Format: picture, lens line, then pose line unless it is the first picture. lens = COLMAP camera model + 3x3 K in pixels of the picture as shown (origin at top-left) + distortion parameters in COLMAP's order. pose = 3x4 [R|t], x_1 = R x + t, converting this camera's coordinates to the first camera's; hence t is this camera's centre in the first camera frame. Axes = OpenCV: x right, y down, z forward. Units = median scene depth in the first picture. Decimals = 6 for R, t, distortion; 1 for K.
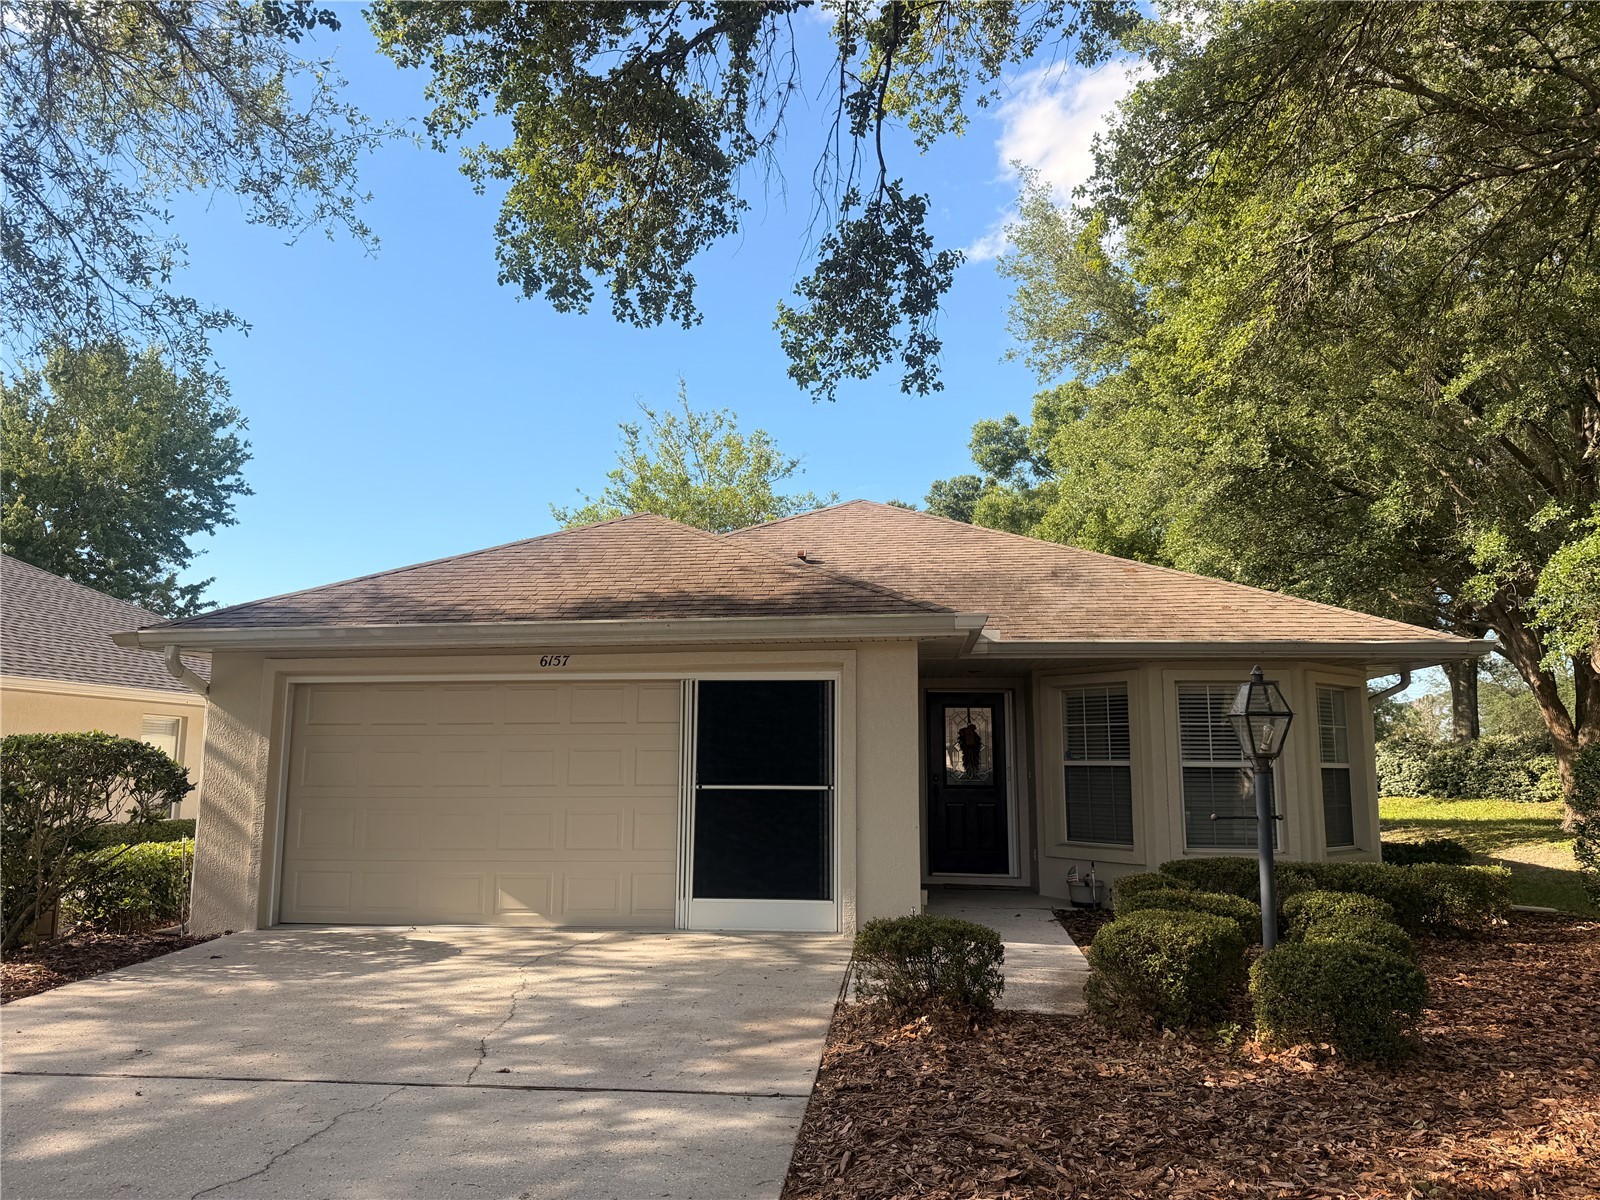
lens RADIAL K [[1112.5, 0, 800.0], [0, 1112.5, 600.0], [0, 0, 1]] dist [0.198347, -0.434934]
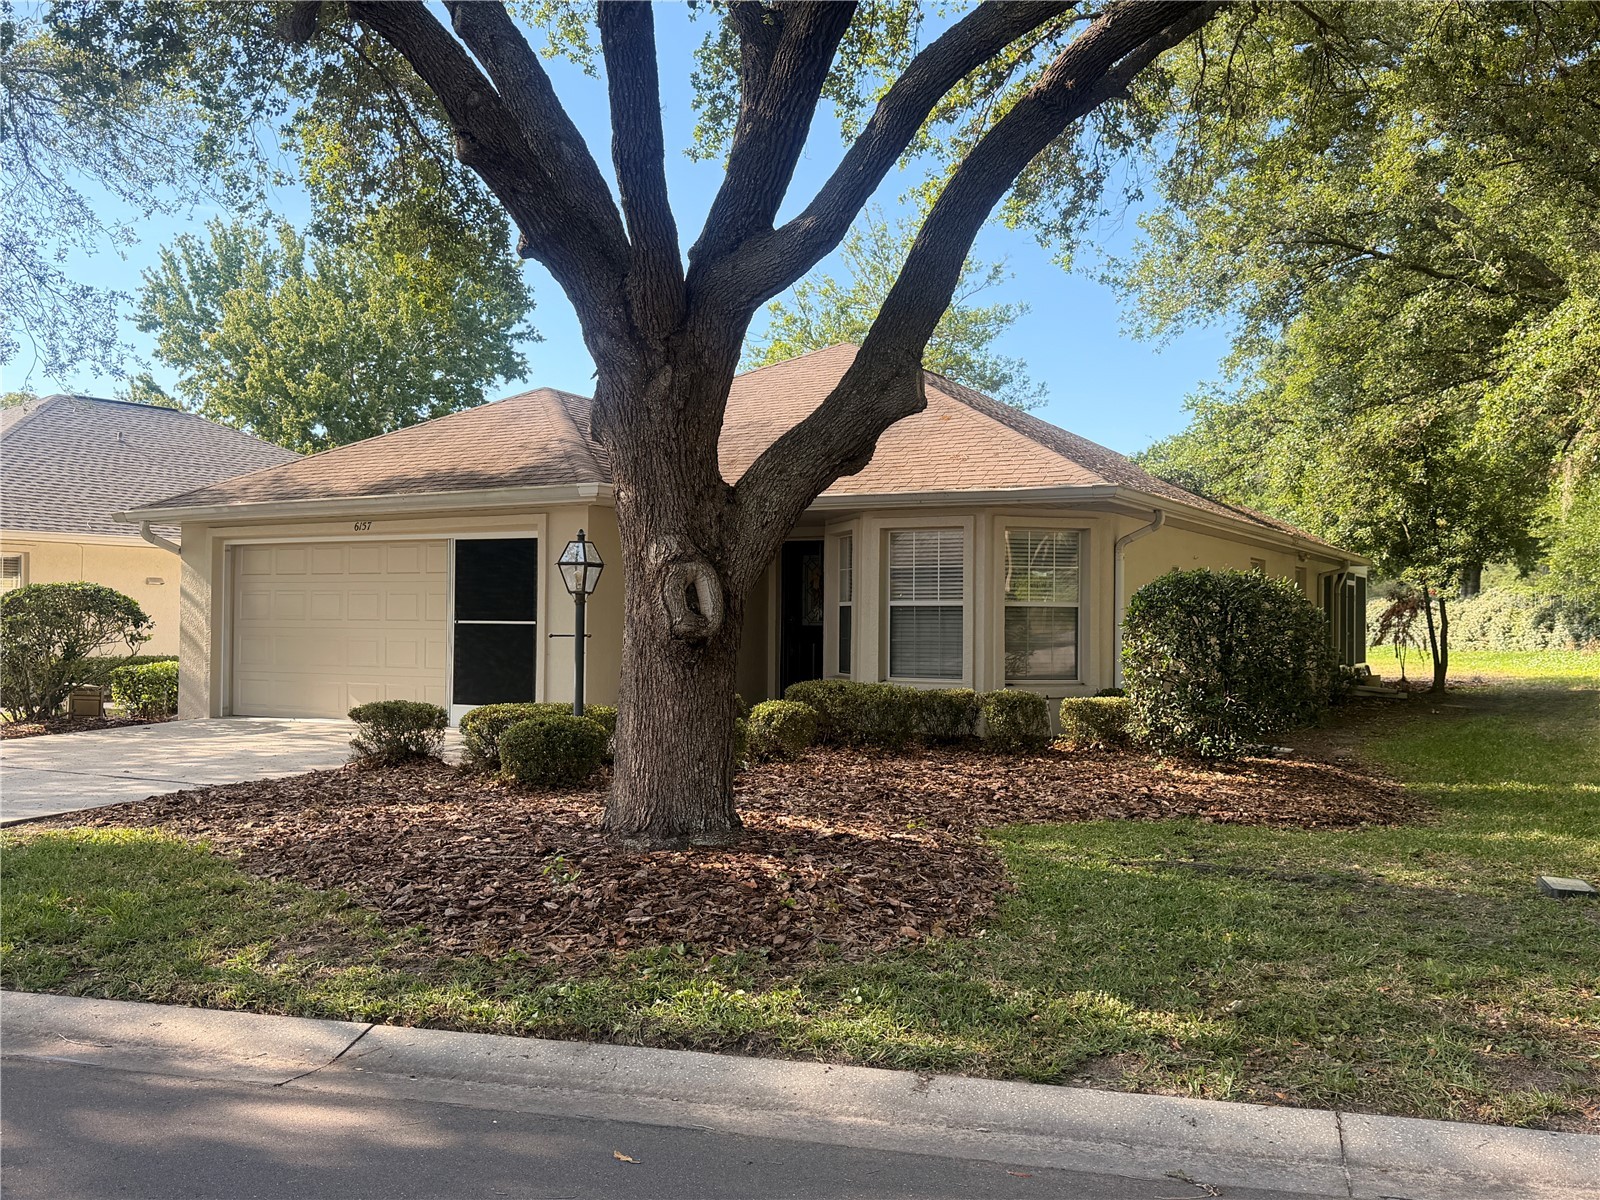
lens RADIAL K [[1448.1, 0, 800.0], [0, 1448.1, 600.0], [0, 0, 1]] dist [0.010721, 0.004287]
pose [[0.920120, -0.001319, -0.391635, 0.911733], [0.052064, 0.991530, 0.118981, -0.035226], [0.388161, -0.129867, 0.912395, -0.358738]]
